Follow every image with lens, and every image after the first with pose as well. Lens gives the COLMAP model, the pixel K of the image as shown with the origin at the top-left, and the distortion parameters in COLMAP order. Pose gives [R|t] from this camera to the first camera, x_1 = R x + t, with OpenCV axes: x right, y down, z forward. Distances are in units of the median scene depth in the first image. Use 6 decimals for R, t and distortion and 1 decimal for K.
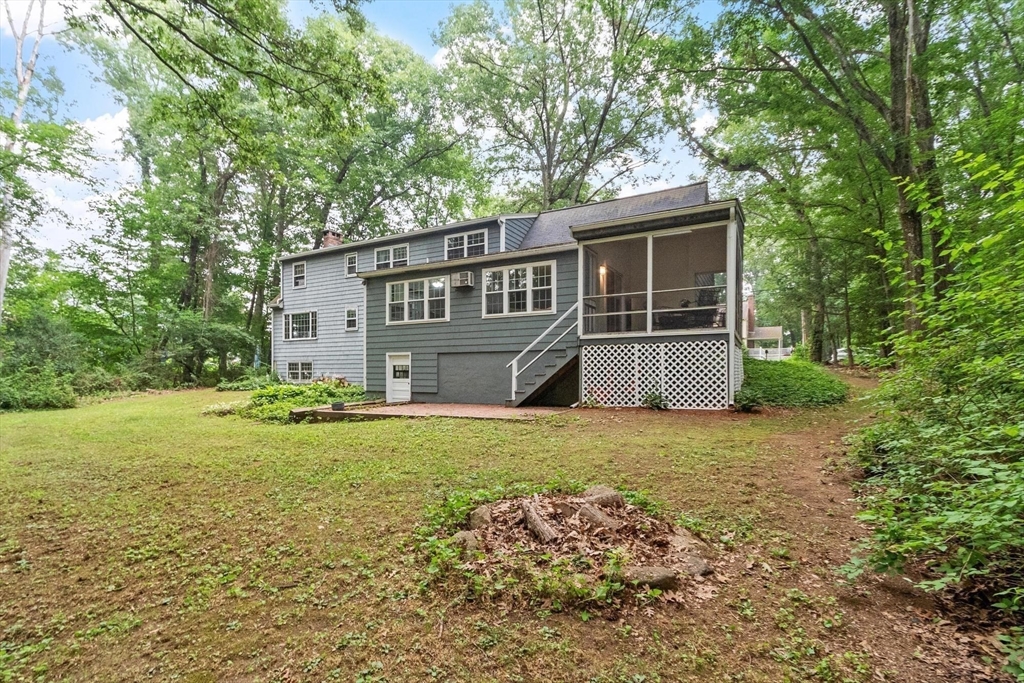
lens RADIAL K [[453.7, 0, 522.8], [0, 453.7, 370.0], [0, 0, 1]] dist [-0.000772, -0.000200]
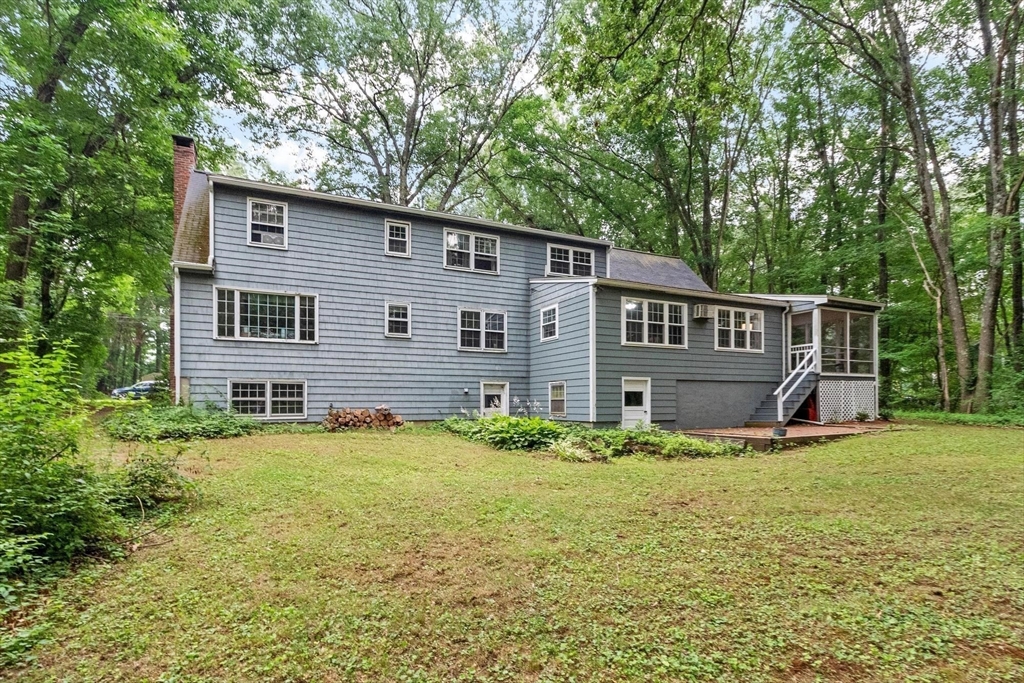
lens RADIAL K [[487.9, 0, 514.7], [0, 487.9, 399.5], [0, 0, 1]] dist [-0.000624, 0.000022]
pose [[0.592366, 0.002684, 0.805665, -1.194602], [0.001083, 0.999991, -0.004127, 0.009699], [-0.805669, 0.003318, 0.592357, 0.620106]]
